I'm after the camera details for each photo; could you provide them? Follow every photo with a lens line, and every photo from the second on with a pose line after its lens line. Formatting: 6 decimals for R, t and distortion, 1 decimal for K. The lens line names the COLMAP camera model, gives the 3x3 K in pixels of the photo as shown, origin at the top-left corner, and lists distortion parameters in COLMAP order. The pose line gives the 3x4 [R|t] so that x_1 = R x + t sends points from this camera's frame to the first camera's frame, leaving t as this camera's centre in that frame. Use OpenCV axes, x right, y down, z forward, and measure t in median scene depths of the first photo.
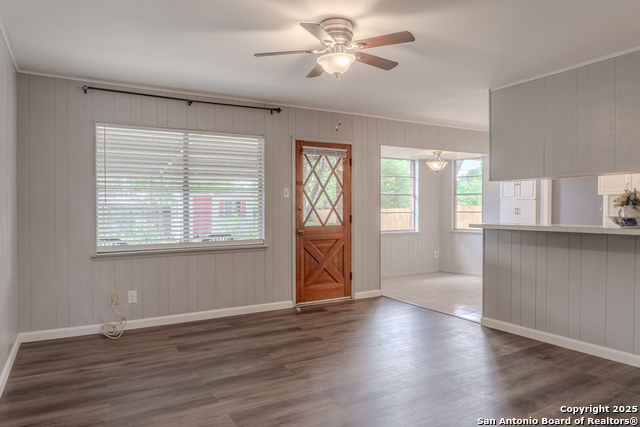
lens RADIAL K [[424.0, 0, 320.0], [0, 424.0, 217.0], [0, 0, 1]] dist [-0.027725, 0.000194]
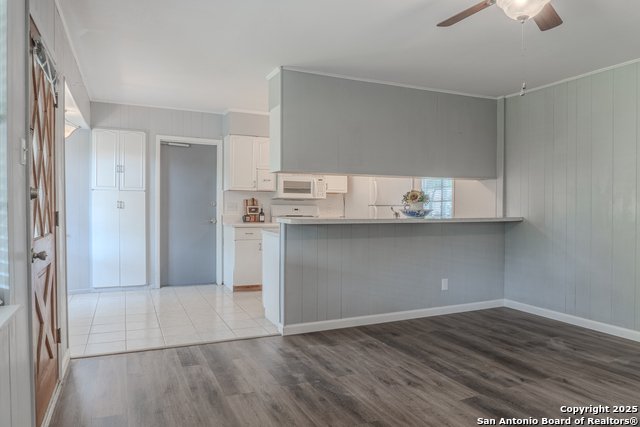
lens RADIAL K [[429.5, 0, 318.6], [0, 429.5, 217.9], [0, 0, 1]] dist [-0.018648, -0.004511]
pose [[0.095792, -0.020729, 0.995186, -0.559235], [0.005759, 0.999778, 0.020270, -0.004179], [-0.995385, 0.003790, 0.095890, 0.965965]]
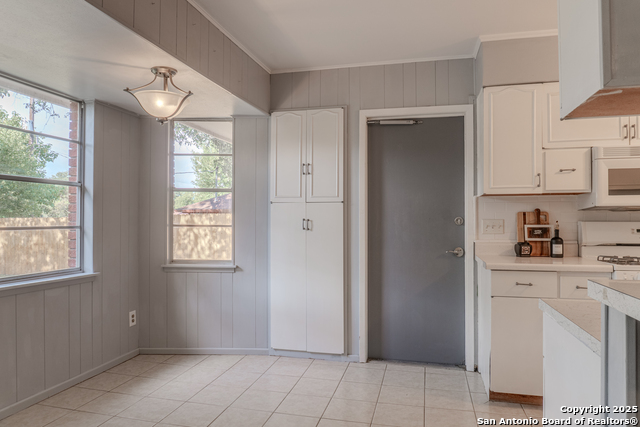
lens RADIAL K [[429.5, 0, 318.6], [0, 429.5, 217.9], [0, 0, 1]] dist [-0.018648, -0.004511]
pose [[0.695205, 0.010183, 0.718739, 0.170313], [0.009992, 0.999666, -0.023828, -0.015136], [-0.718742, 0.023747, 0.694872, 1.104109]]
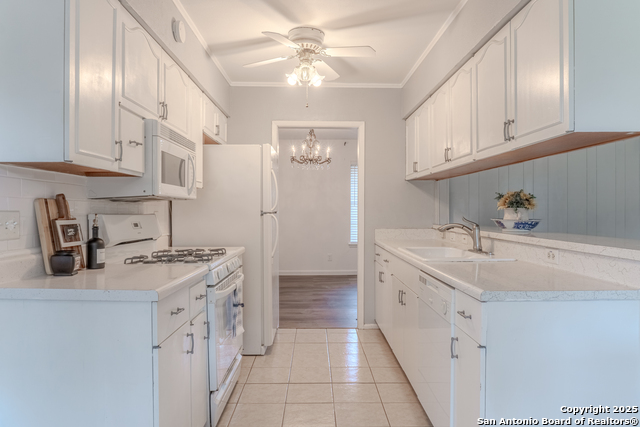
lens RADIAL K [[432.9, 0, 322.1], [0, 432.9, 216.6], [0, 0, 1]] dist [-0.031706, -0.002188]
pose [[-0.875018, -0.005770, 0.484057, 0.551515], [0.007288, 0.999659, 0.025089, -0.032337], [-0.484036, 0.025481, -0.874677, 1.677765]]
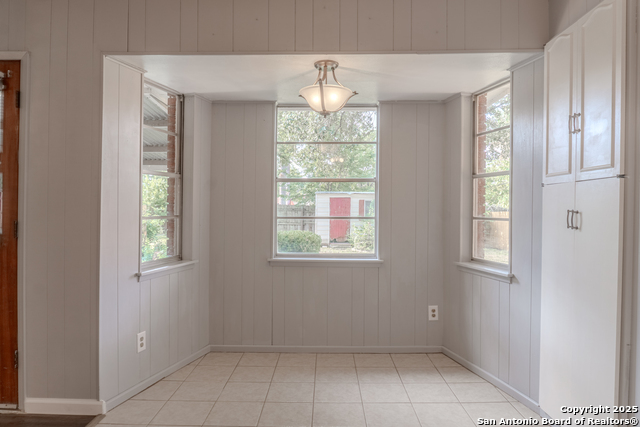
lens RADIAL K [[432.9, 0, 322.1], [0, 432.9, 216.6], [0, 0, 1]] dist [-0.031706, -0.002188]
pose [[0.861668, 0.016966, -0.507189, 0.834081], [-0.018955, 0.999820, 0.001243, -0.021795], [0.507118, 0.008542, 0.861834, 1.148223]]
